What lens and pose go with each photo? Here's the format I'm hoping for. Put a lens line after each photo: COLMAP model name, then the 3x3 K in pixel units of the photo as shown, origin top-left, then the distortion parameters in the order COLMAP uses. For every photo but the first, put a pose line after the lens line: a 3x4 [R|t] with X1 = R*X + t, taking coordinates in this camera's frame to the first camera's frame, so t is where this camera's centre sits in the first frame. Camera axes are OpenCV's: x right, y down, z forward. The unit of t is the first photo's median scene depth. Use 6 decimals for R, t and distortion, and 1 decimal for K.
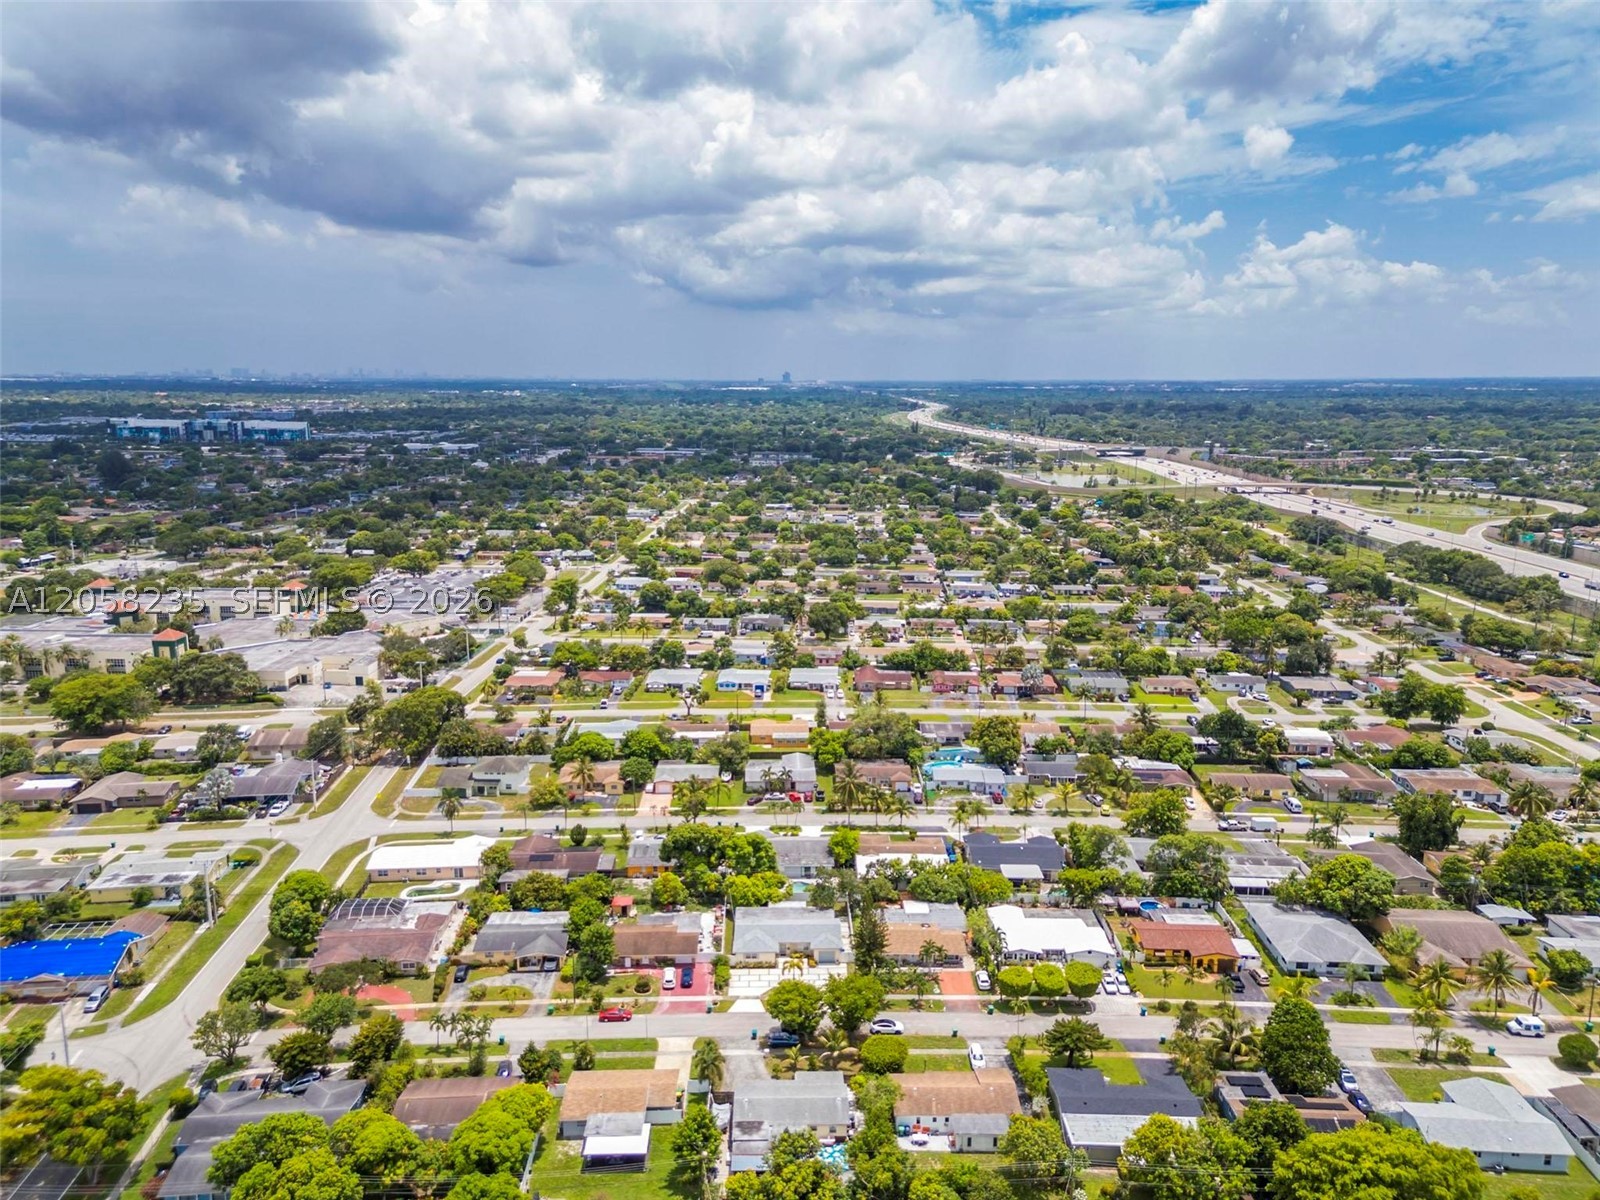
lens RADIAL K [[1143.9, 0, 804.2], [0, 1143.9, 593.8], [0, 0, 1]] dist [0.058505, -0.002420]
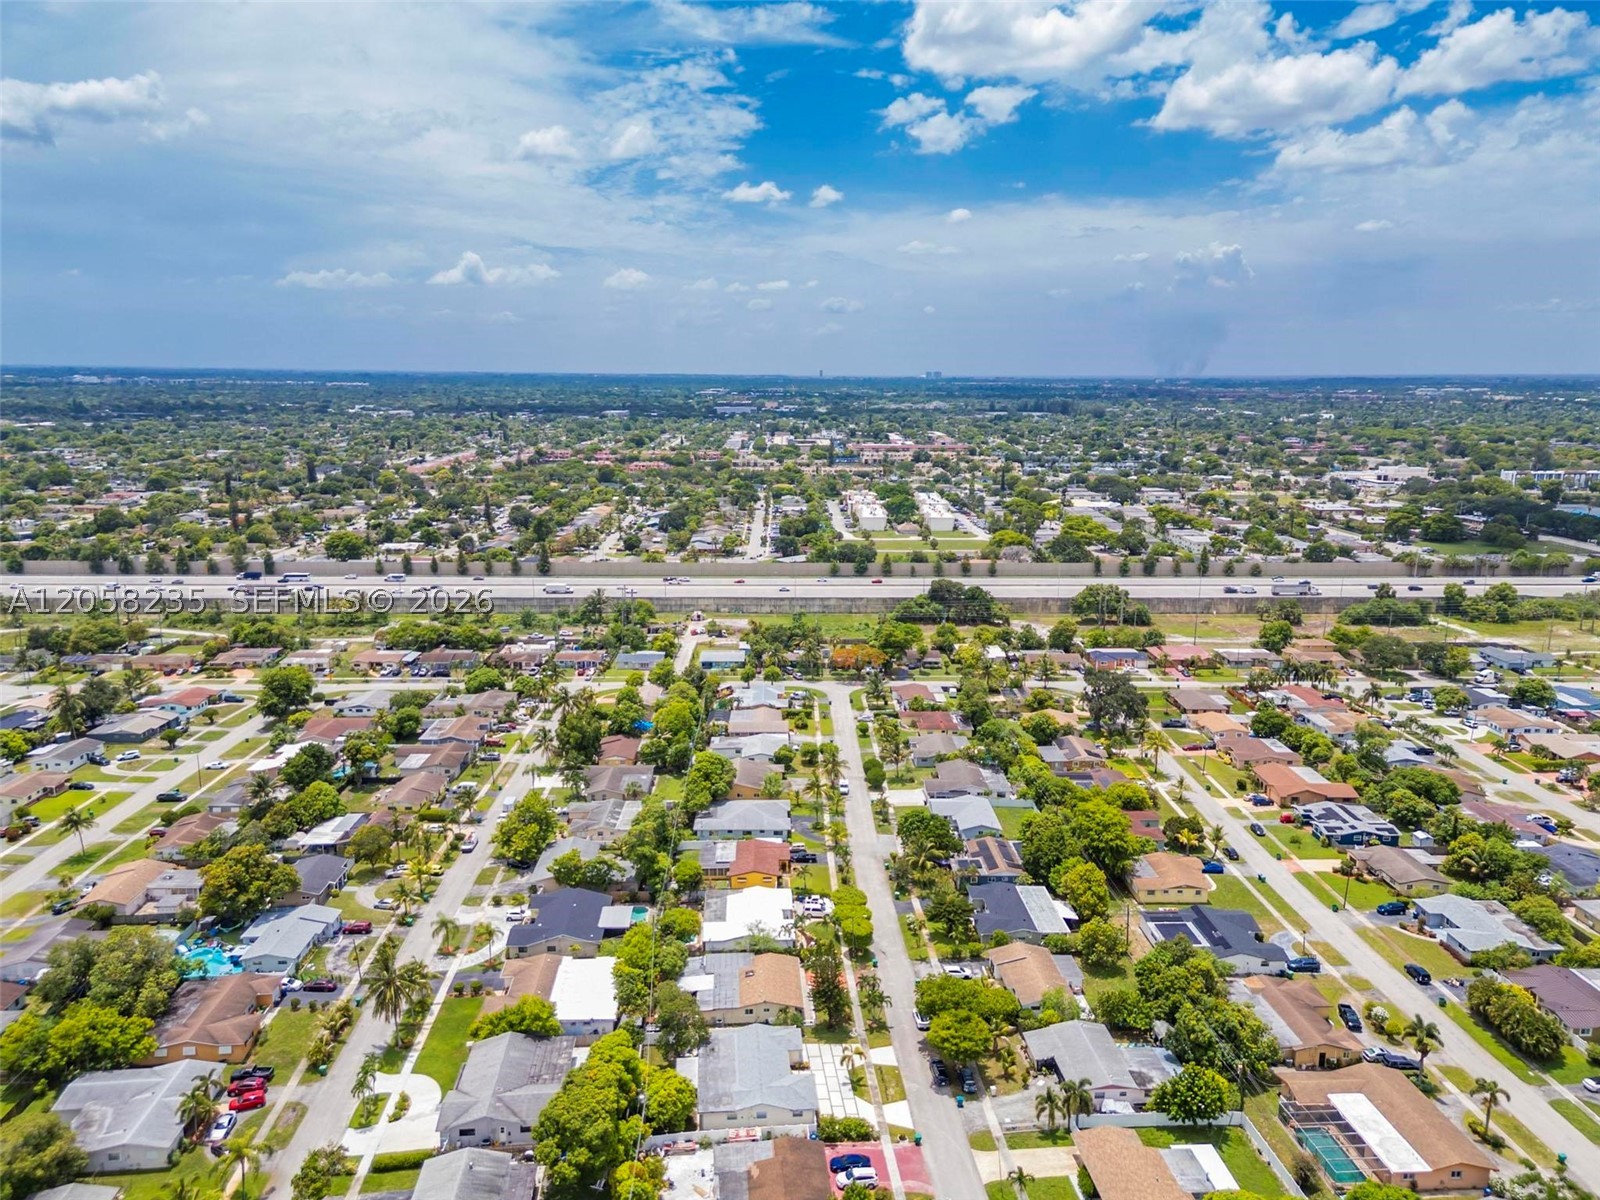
lens RADIAL K [[1143.9, 0, 804.2], [0, 1143.9, 593.8], [0, 0, 1]] dist [0.058505, -0.002420]
pose [[-0.062530, -0.196216, 0.978565, -0.681773], [0.184478, 0.961316, 0.204546, -0.165064], [-0.980845, 0.193314, -0.023913, 0.866848]]
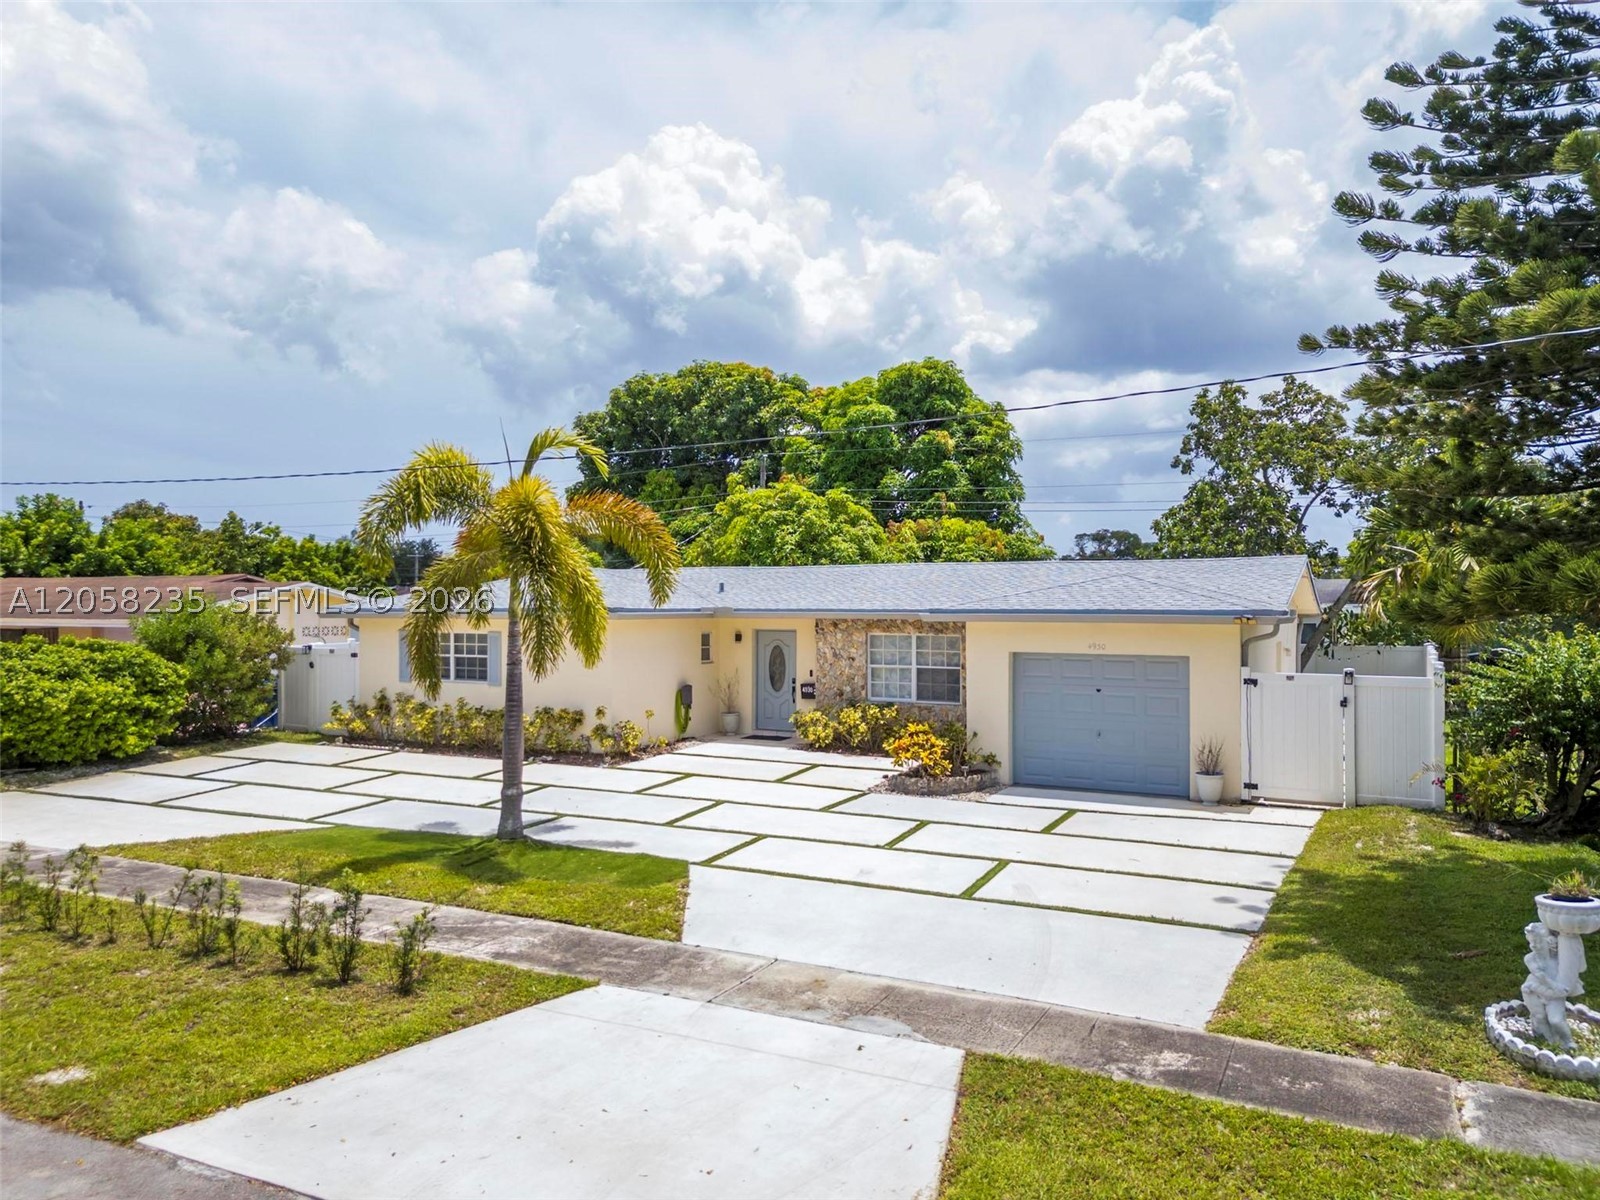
lens RADIAL K [[1165.4, 0, 800.0], [0, 1165.4, 600.0], [0, 0, 1]] dist [0.086355, -0.000753]
pose [[0.875029, -0.007960, -0.484005, 0.041299], [-0.093058, 0.978449, -0.184331, 0.297324], [0.475041, 0.206336, 0.855431, 0.824867]]
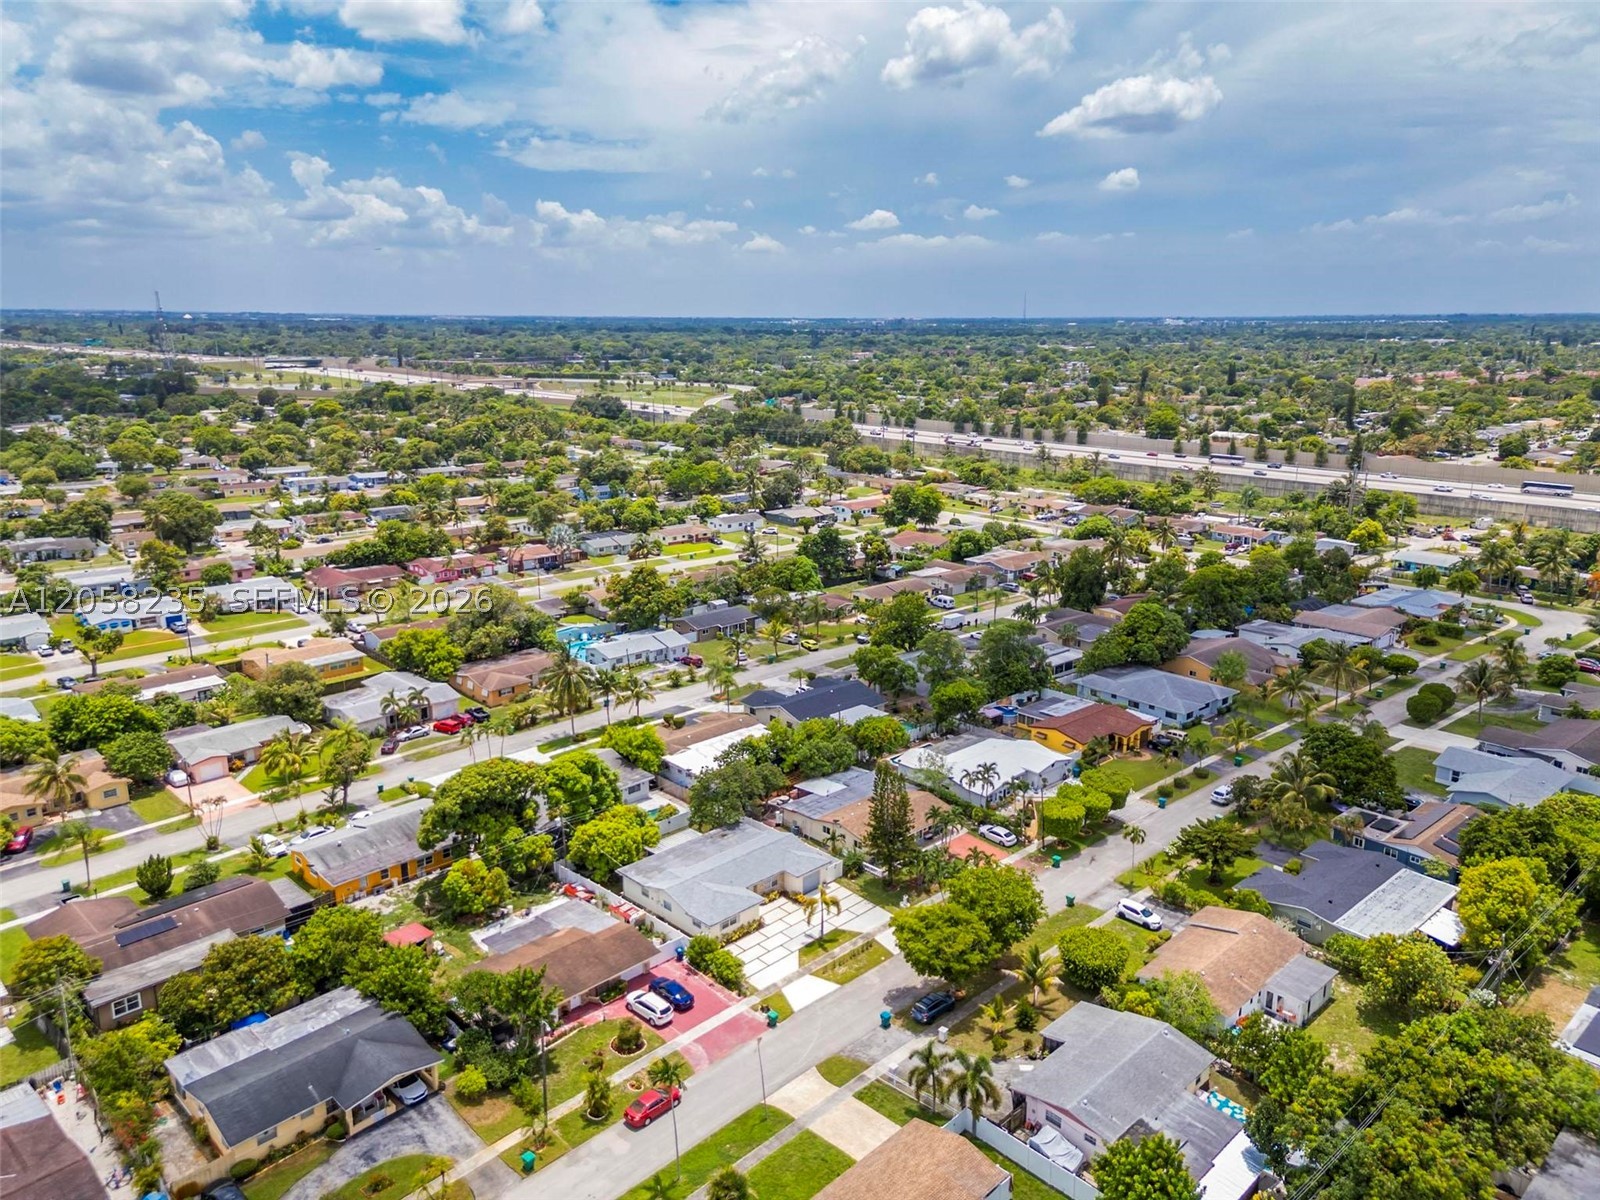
lens RADIAL K [[1128.3, 0, 802.4], [0, 1128.3, 599.1], [0, 0, 1]] dist [0.073324, -0.033407]
pose [[0.726028, -0.169725, 0.666391, -0.349565], [0.132910, 0.985425, 0.106176, 0.081604], [-0.674698, 0.011483, 0.738004, 0.483132]]
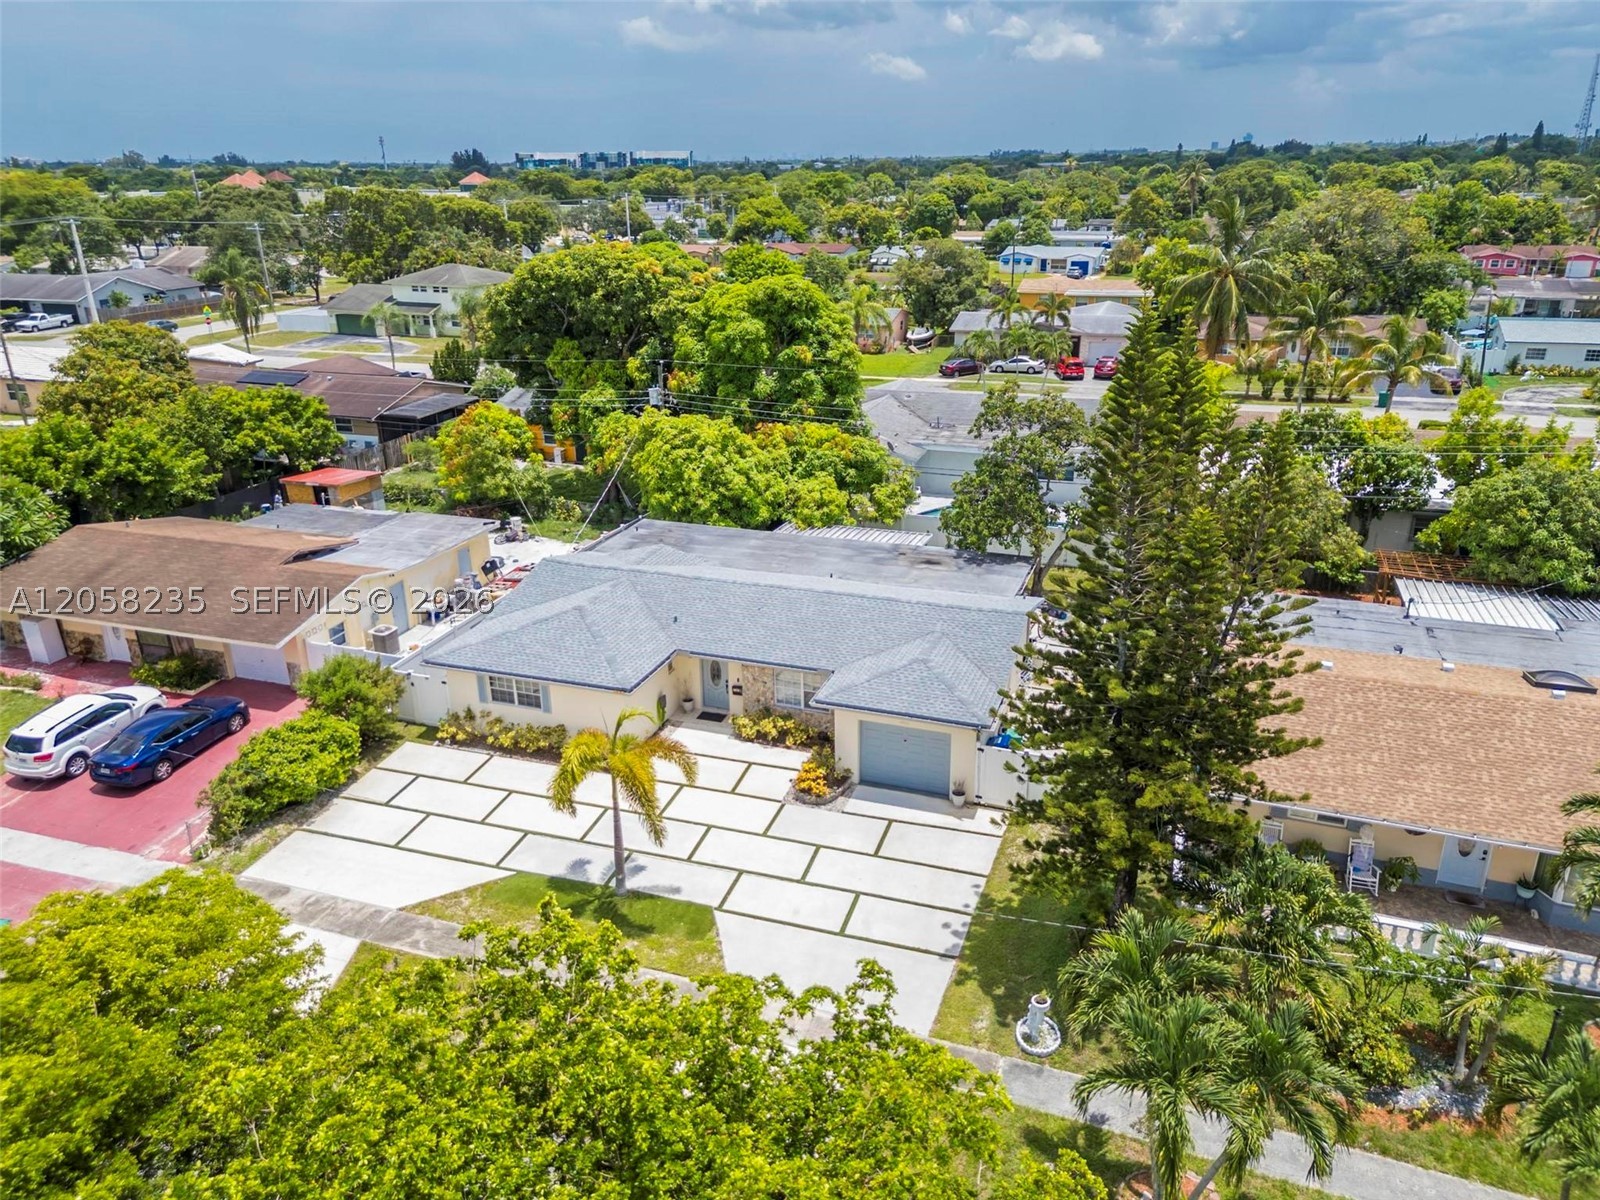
lens RADIAL K [[1122.1, 0, 800.0], [0, 1122.1, 600.0], [0, 0, 1]] dist [0.064565, -0.002667]
pose [[0.933040, 0.108158, -0.343129, 0.056197], [-0.049638, 0.983320, 0.174979, 0.239208], [0.356331, -0.146230, 0.922846, 0.764986]]
